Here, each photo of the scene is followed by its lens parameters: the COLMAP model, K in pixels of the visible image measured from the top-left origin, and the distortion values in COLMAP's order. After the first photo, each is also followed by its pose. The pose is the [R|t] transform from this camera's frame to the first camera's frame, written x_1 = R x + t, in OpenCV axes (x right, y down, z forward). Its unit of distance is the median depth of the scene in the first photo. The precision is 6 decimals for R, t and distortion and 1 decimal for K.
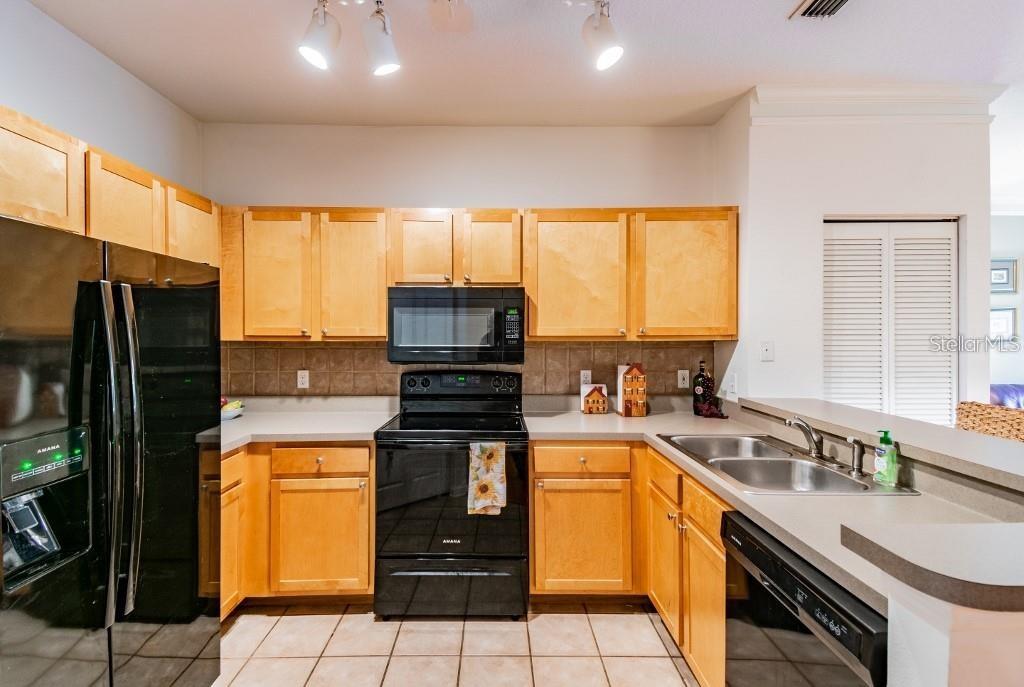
lens RADIAL K [[465.4, 0, 507.7], [0, 465.4, 337.7], [0, 0, 1]] dist [0.039052, -0.017196]
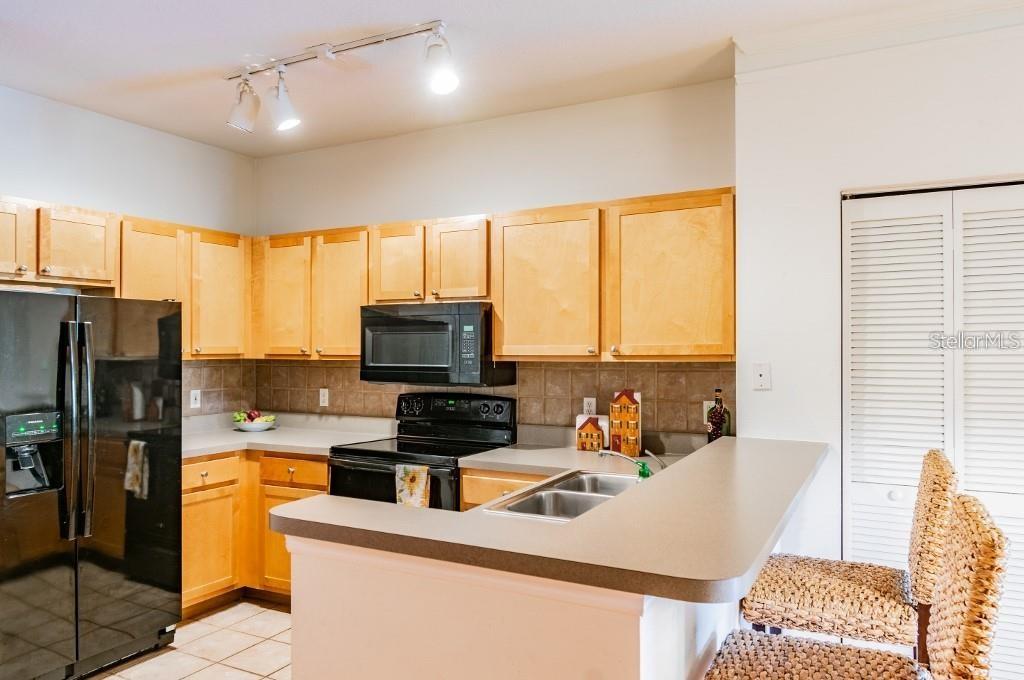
lens RADIAL K [[715.5, 0, 512.0], [0, 715.5, 340.0], [0, 0, 1]] dist [-0.010132, -0.004605]
pose [[0.884293, -0.007034, -0.466879, 0.709262], [-0.002573, 0.999798, -0.019936, -0.005925], [0.466925, 0.018830, 0.884096, -0.190936]]
